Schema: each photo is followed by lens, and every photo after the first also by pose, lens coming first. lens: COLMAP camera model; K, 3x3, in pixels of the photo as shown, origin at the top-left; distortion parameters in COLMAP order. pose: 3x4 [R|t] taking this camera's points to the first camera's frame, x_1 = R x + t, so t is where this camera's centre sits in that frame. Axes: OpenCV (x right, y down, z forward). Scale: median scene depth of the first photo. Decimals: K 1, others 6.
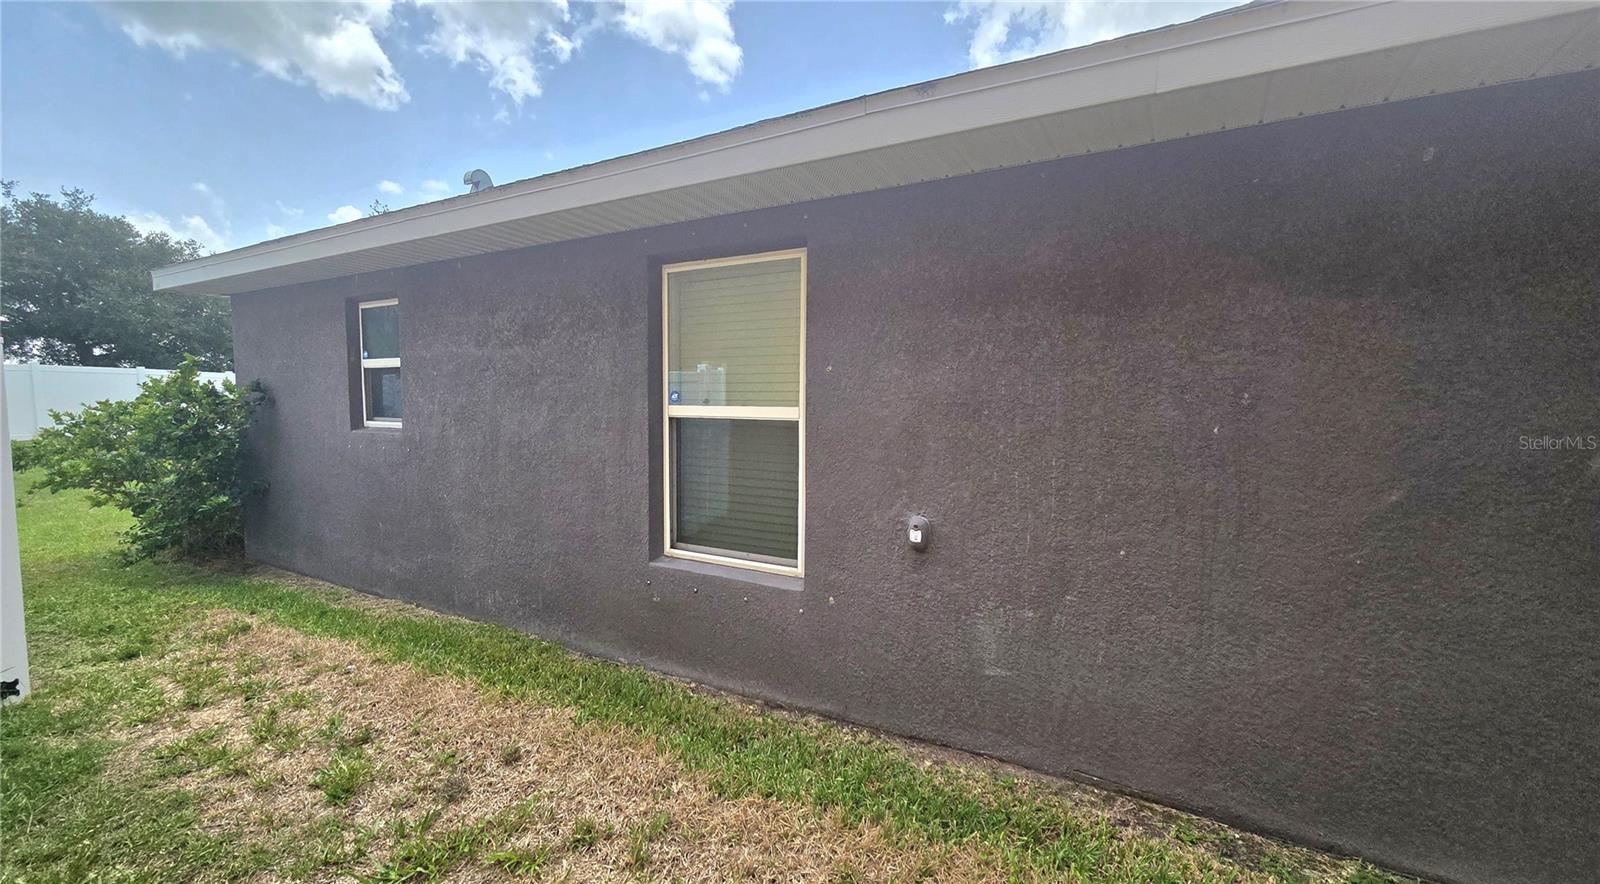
lens RADIAL K [[708.1, 0, 795.8], [0, 708.1, 448.0], [0, 0, 1]] dist [0.003894, 0.000538]
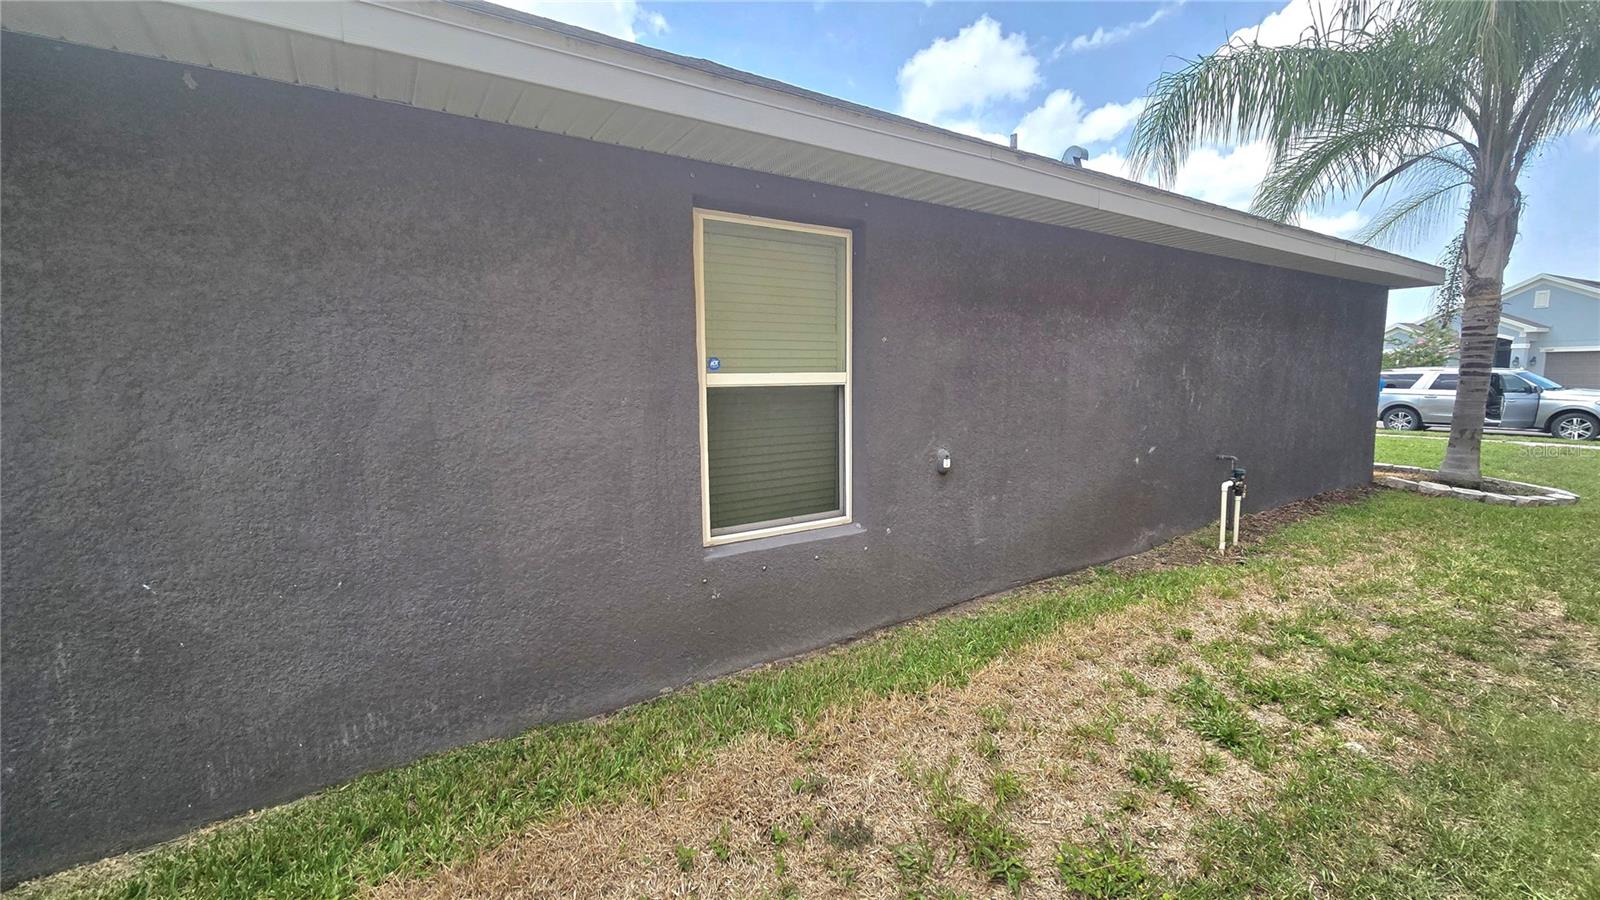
lens RADIAL K [[708.1, 0, 796.2], [0, 708.1, 444.0], [0, 0, 1]] dist [0.003894, 0.000538]
pose [[0.389146, -0.105294, 0.915138, -1.069552], [0.071387, 0.993905, 0.084001, -0.044950], [-0.918406, 0.032640, 0.394291, 0.636400]]
